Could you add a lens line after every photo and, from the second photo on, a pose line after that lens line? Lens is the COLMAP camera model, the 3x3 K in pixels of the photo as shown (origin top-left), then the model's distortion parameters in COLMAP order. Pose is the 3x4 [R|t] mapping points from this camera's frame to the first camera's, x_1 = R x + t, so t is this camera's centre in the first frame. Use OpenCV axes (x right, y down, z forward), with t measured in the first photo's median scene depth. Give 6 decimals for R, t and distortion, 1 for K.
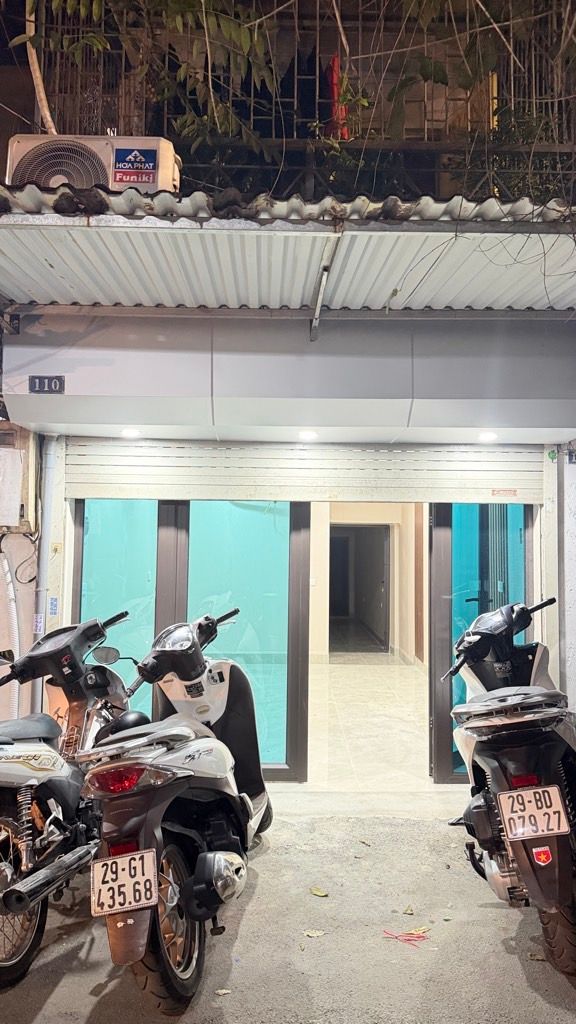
lens RADIAL K [[701.2, 0, 282.7], [0, 701.2, 510.9], [0, 0, 1]] dist [0.092662, -0.110102]
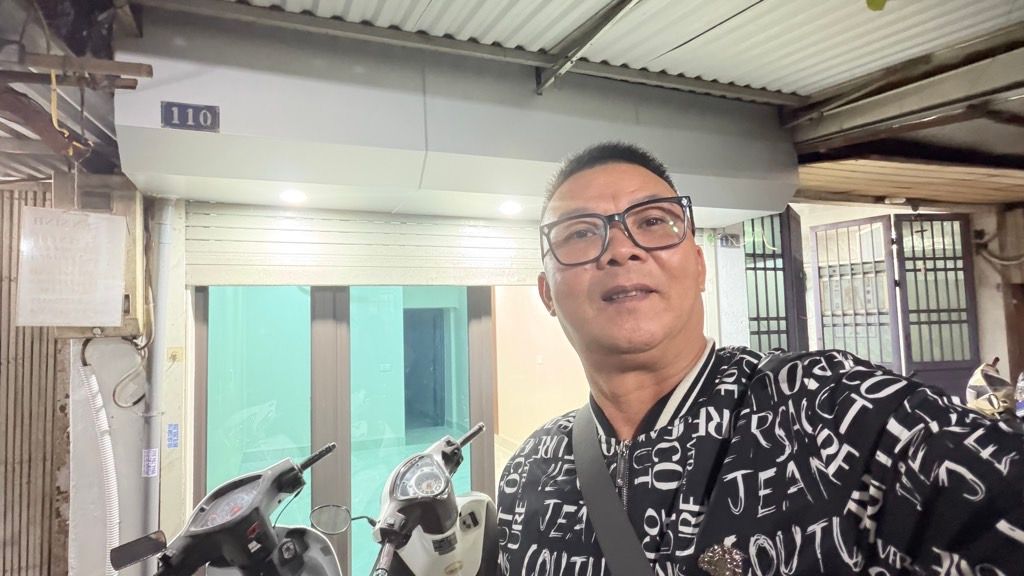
lens RADIAL K [[585.7, 0, 512.0], [0, 585.7, 288.0], [0, 0, 1]] dist [0.001135, 0.001408]
pose [[0.932112, -0.013736, 0.361910, -0.218420], [0.018478, 0.999783, -0.009644, -0.003138], [-0.361699, 0.015677, 0.932163, 0.321304]]
